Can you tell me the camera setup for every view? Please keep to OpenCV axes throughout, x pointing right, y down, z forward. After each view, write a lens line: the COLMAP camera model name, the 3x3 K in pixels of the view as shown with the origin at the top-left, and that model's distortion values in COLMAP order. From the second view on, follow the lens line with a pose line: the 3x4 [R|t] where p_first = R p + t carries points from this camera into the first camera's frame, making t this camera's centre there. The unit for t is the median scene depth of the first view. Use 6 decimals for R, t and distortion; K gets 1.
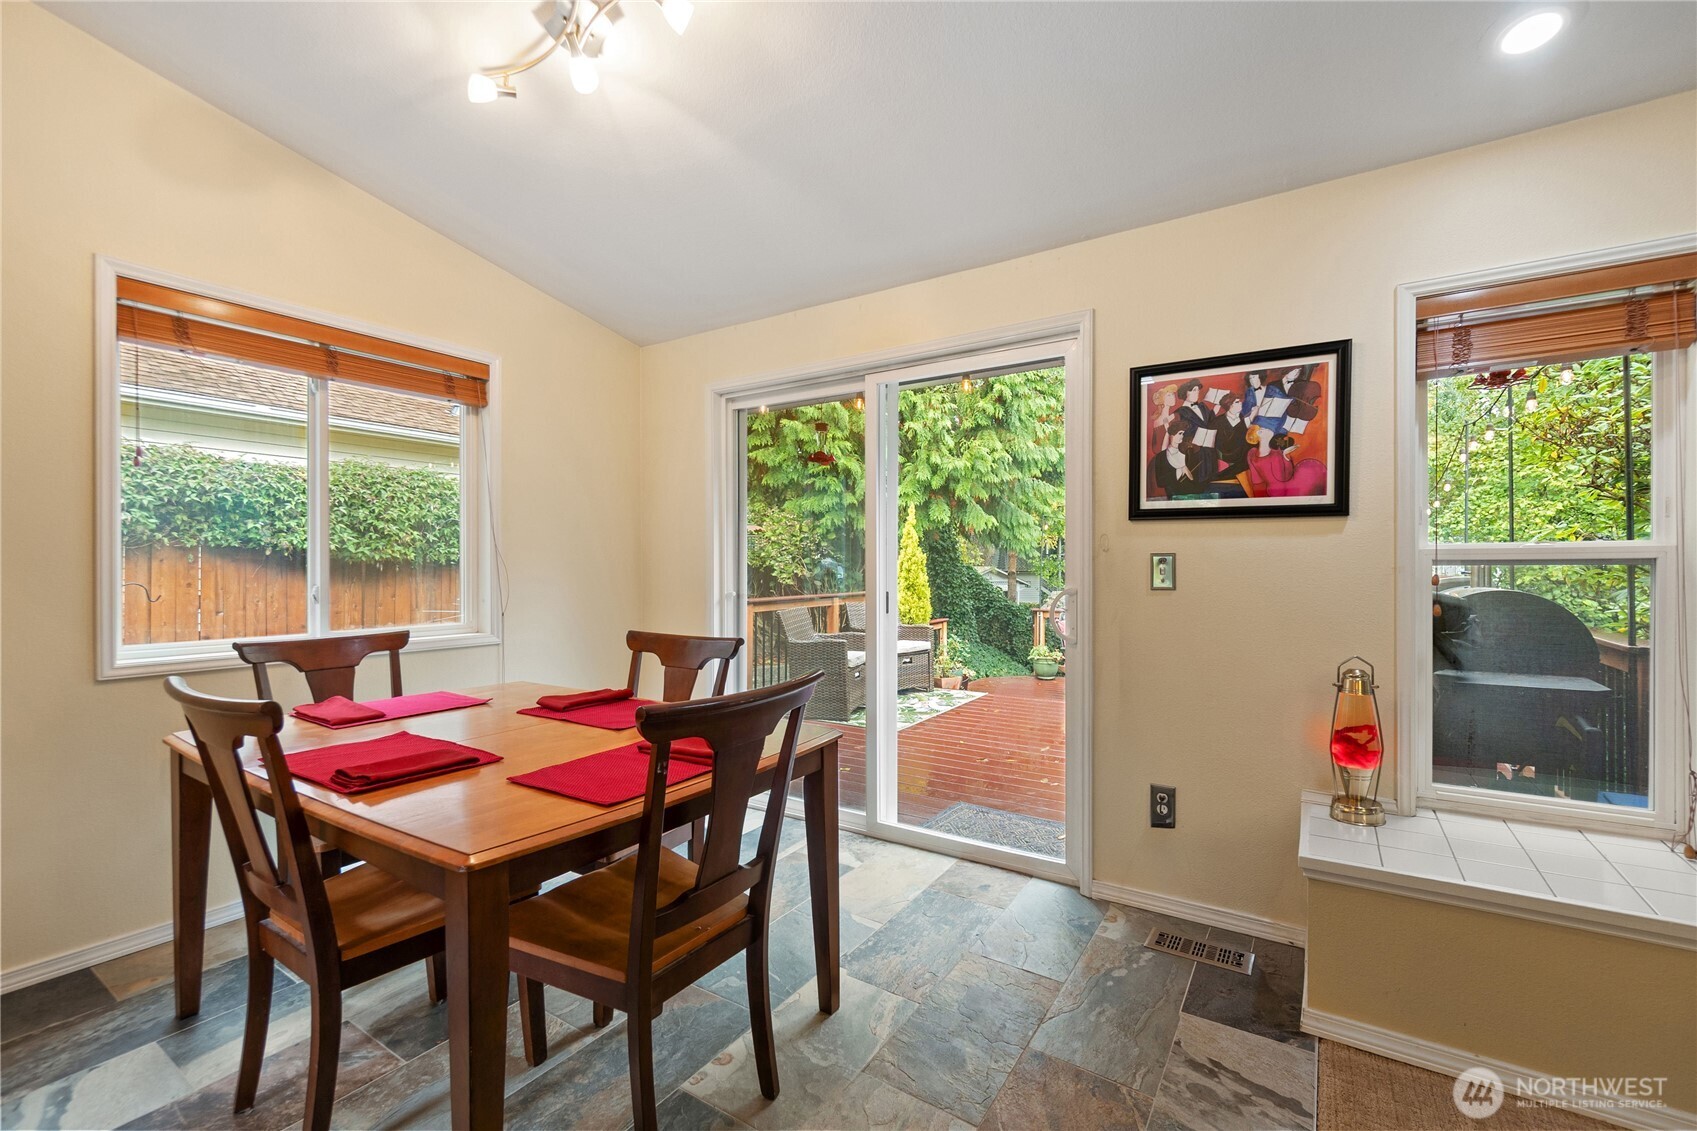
lens RADIAL K [[736.5, 0, 840.6], [0, 736.5, 566.2], [0, 0, 1]] dist [-0.004724, 0.001262]
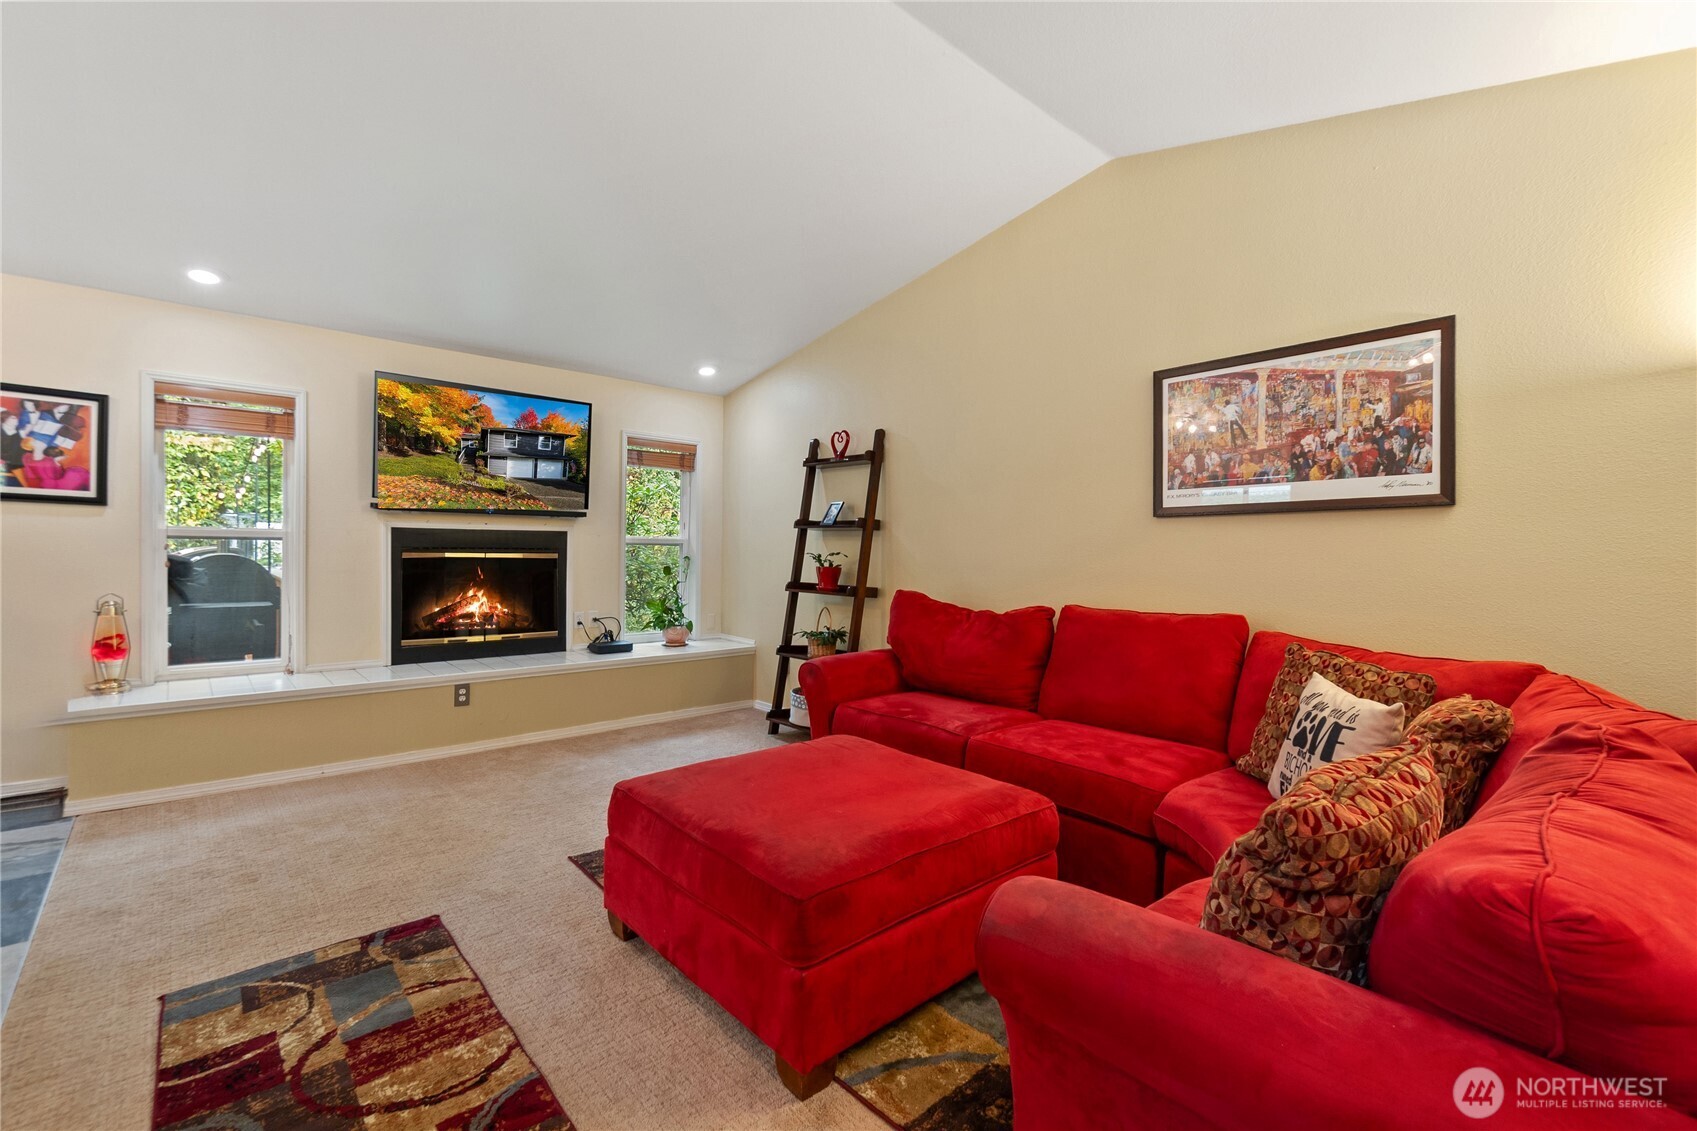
lens RADIAL K [[736.5, 0, 855.1], [0, 736.5, 569.4], [0, 0, 1]] dist [-0.004724, 0.001262]
pose [[0.247691, -0.014776, 0.968726, -0.424955], [-0.024075, 0.999481, 0.021400, -0.003353], [-0.968540, -0.028623, 0.247207, -0.914492]]
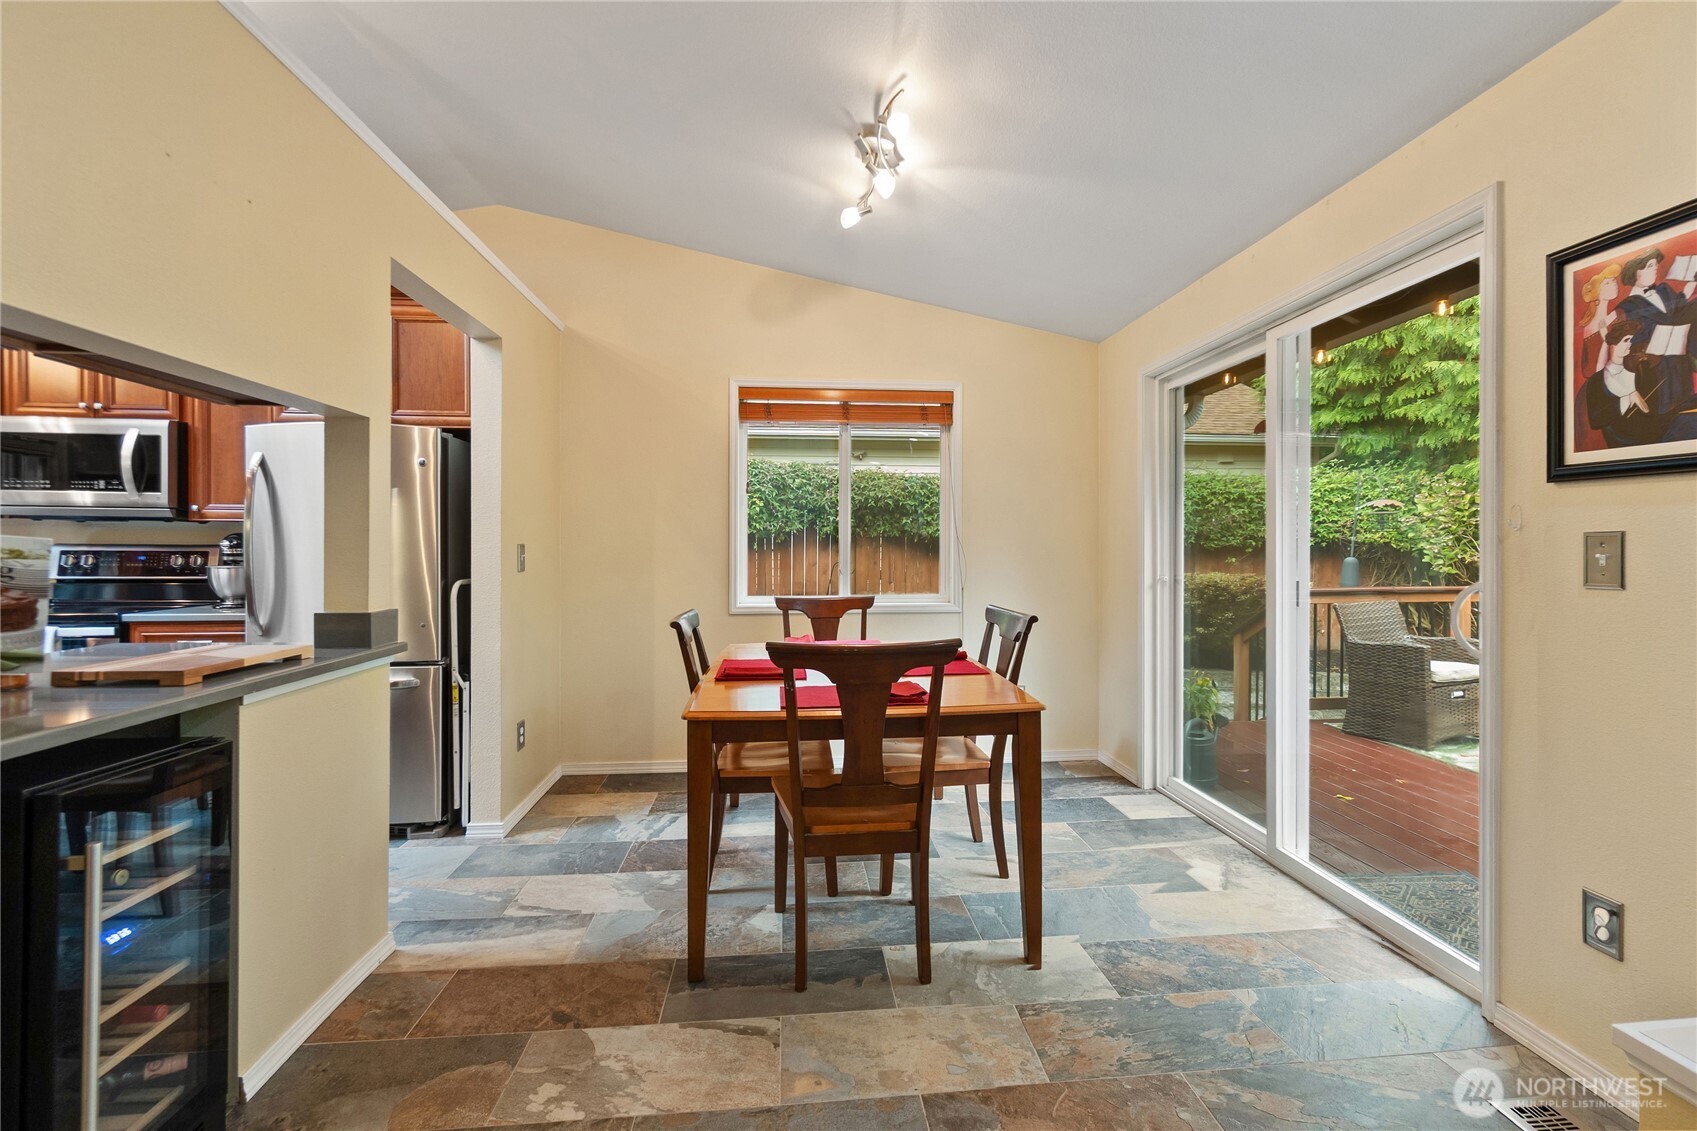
lens RADIAL K [[736.5, 0, 849.9], [0, 736.5, 551.3], [0, 0, 1]] dist [-0.004724, 0.001262]
pose [[0.622189, 0.001413, -0.782866, 0.562539], [0.001123, 0.999996, 0.002698, -0.003459], [0.782866, -0.002558, 0.622185, 0.097844]]
